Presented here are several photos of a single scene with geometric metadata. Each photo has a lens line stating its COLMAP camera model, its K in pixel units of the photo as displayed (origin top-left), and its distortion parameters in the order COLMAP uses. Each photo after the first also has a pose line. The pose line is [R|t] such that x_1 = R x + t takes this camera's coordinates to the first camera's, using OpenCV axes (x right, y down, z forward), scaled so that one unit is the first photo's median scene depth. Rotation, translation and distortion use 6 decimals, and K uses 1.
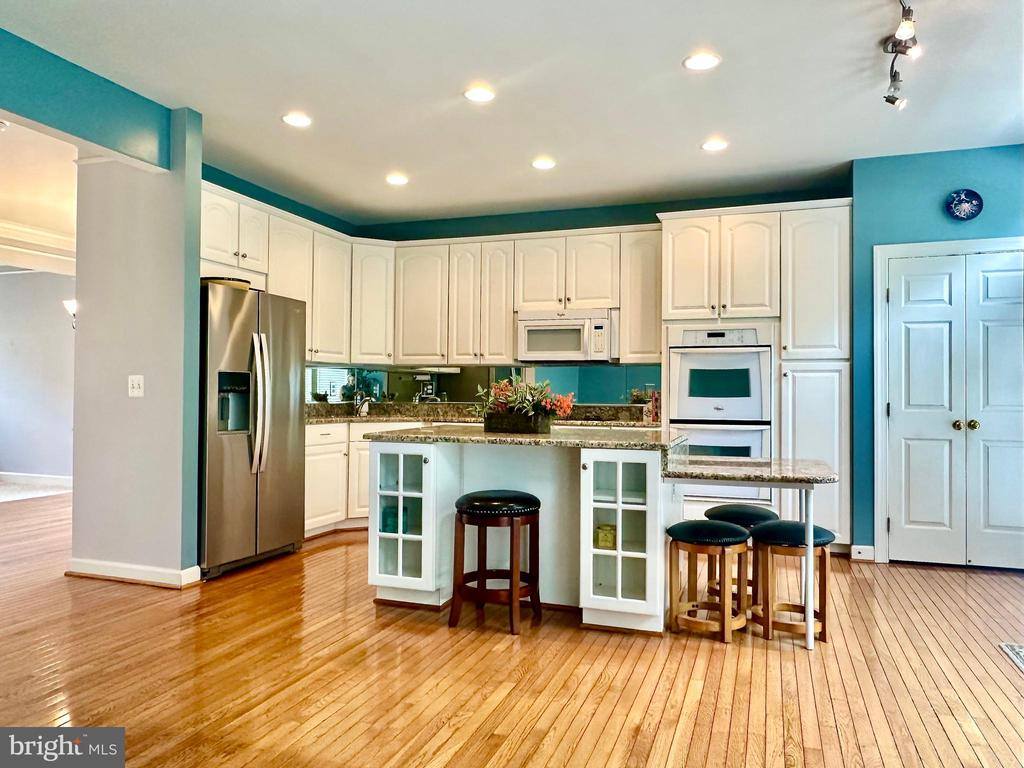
lens RADIAL K [[686.4, 0, 533.0], [0, 686.4, 387.1], [0, 0, 1]] dist [-0.004649, -0.005381]
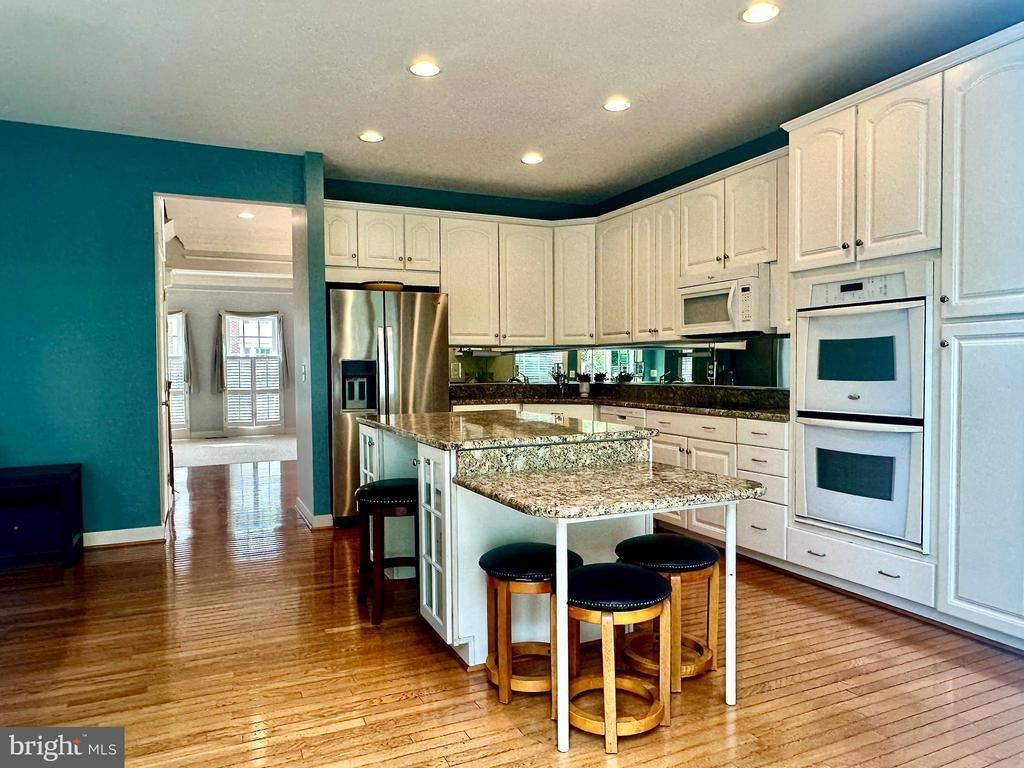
lens RADIAL K [[686.4, 0, 517.5], [0, 686.4, 392.8], [0, 0, 1]] dist [-0.004649, -0.005381]
pose [[0.705466, 0.015855, -0.708566, 0.533698], [0.012215, 0.999329, 0.034522, -0.000351], [0.708638, -0.033009, 0.704799, 0.307570]]
